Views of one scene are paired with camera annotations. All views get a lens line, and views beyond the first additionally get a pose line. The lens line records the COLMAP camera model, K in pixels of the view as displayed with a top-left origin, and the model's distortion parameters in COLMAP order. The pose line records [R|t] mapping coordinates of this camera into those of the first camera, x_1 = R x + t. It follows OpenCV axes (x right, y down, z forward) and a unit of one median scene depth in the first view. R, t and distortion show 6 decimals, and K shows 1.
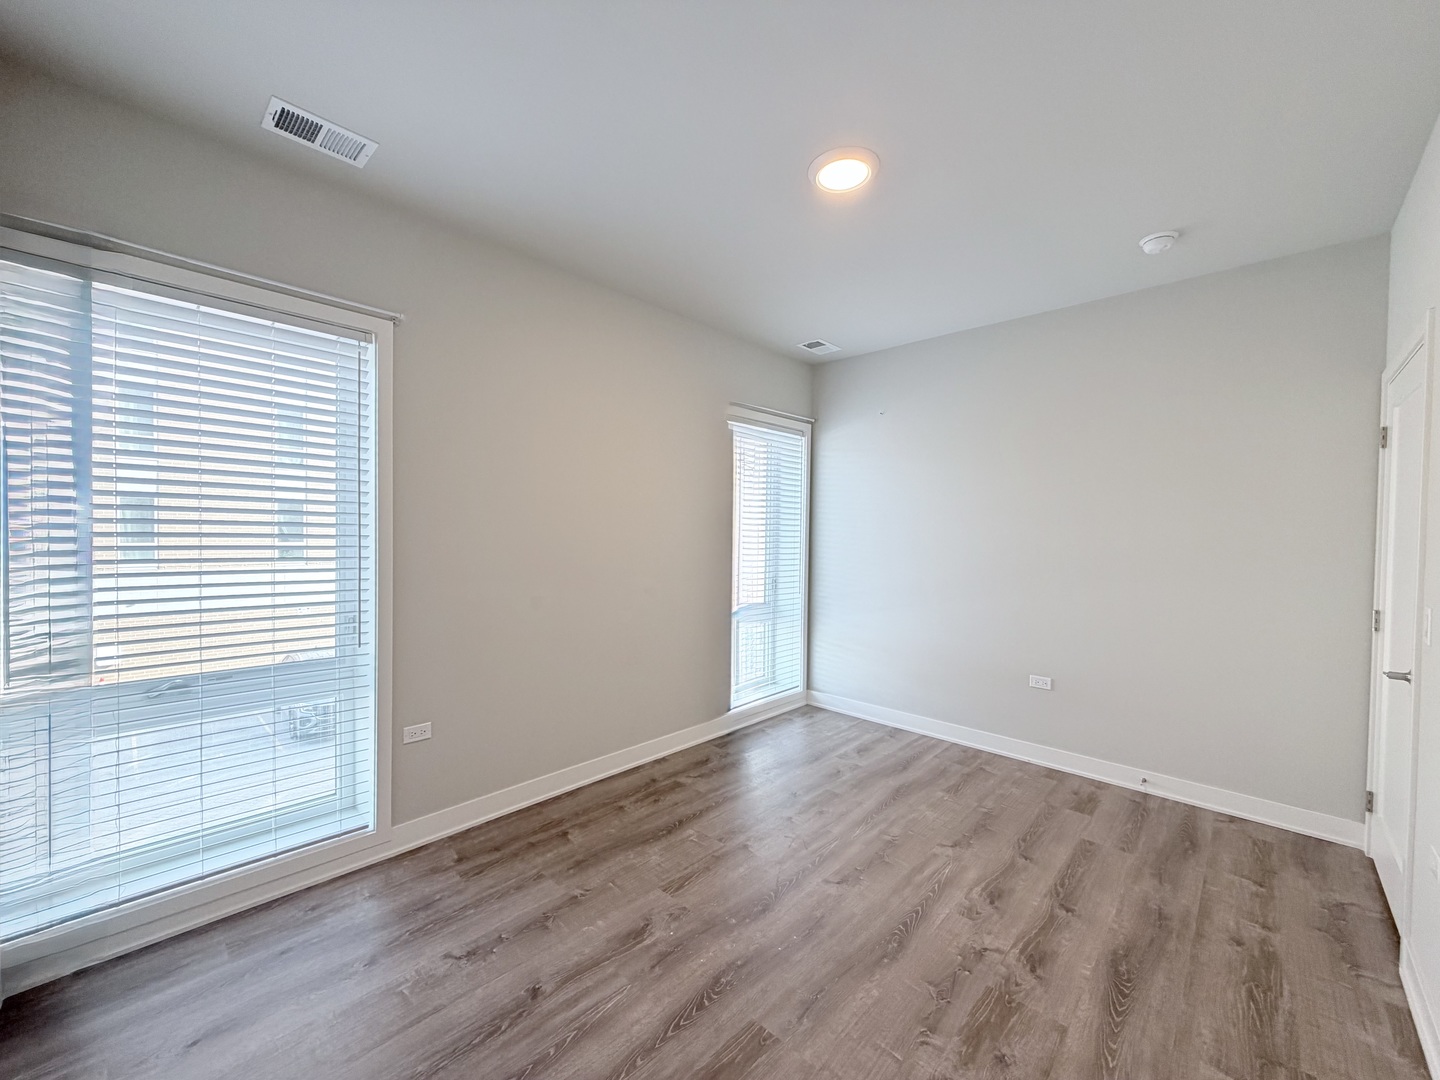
lens RADIAL K [[573.7, 0, 718.1], [0, 573.7, 543.8], [0, 0, 1]] dist [-0.000257, 0.000179]
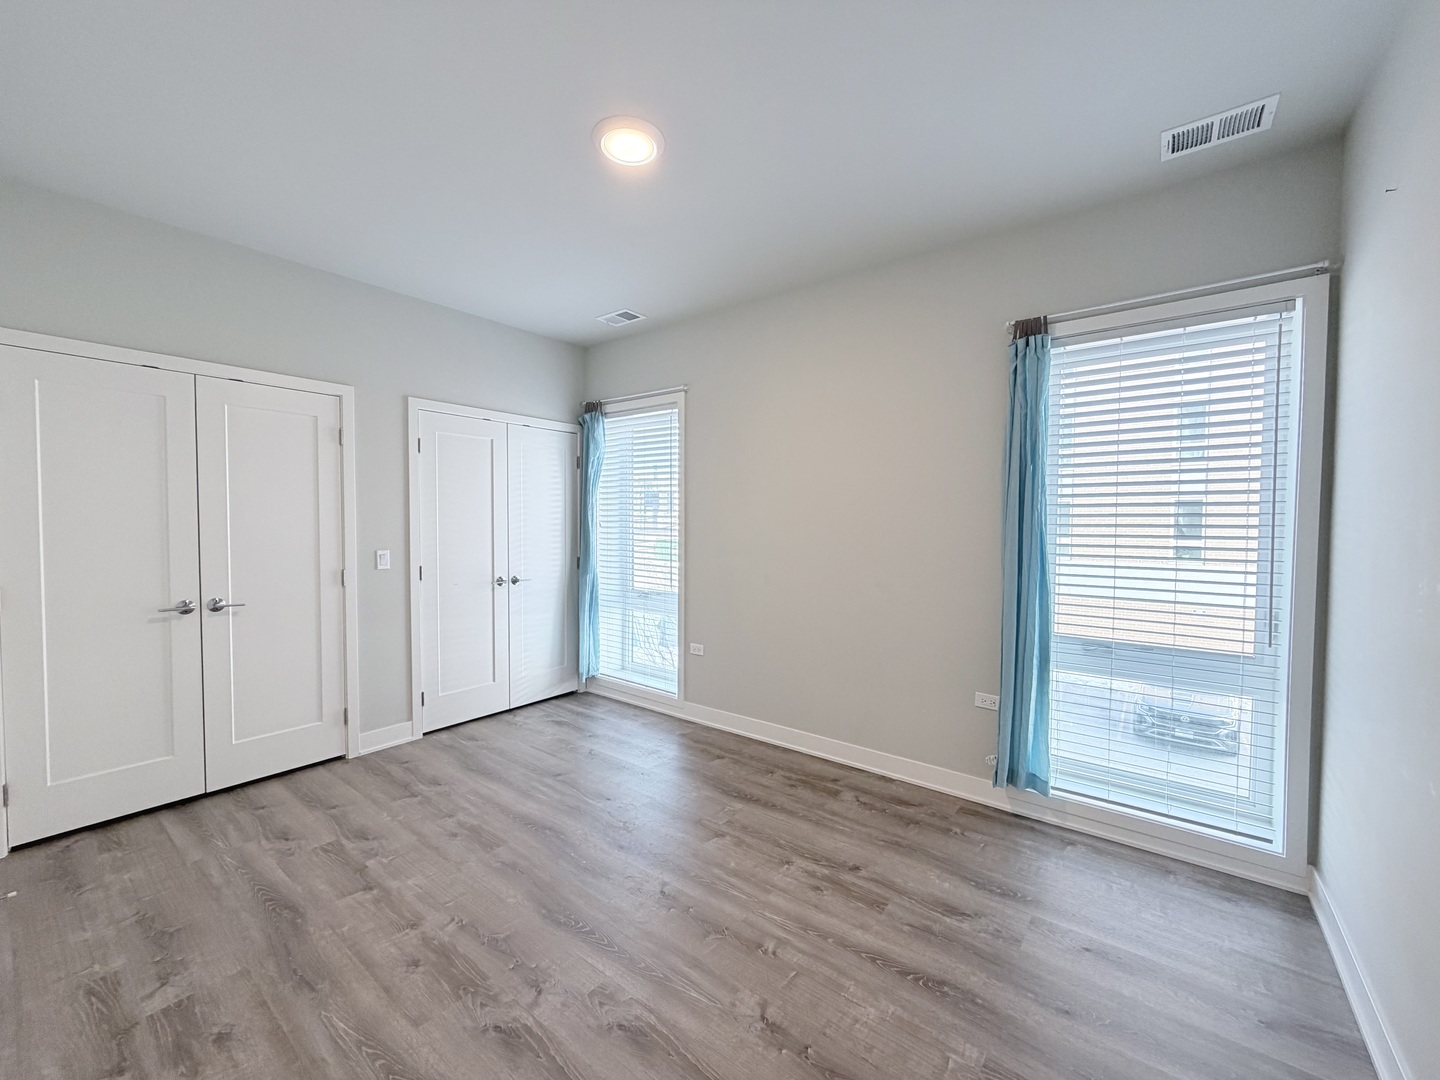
lens RADIAL K [[552.8, 0, 773.2], [0, 552.8, 534.8], [0, 0, 1]] dist [0.000803, 0.000150]
pose [[0.159198, 0.011641, -0.987178, 1.001846], [-0.027565, 0.999593, 0.007342, -0.033338], [0.986862, 0.026043, 0.159454, 0.867648]]
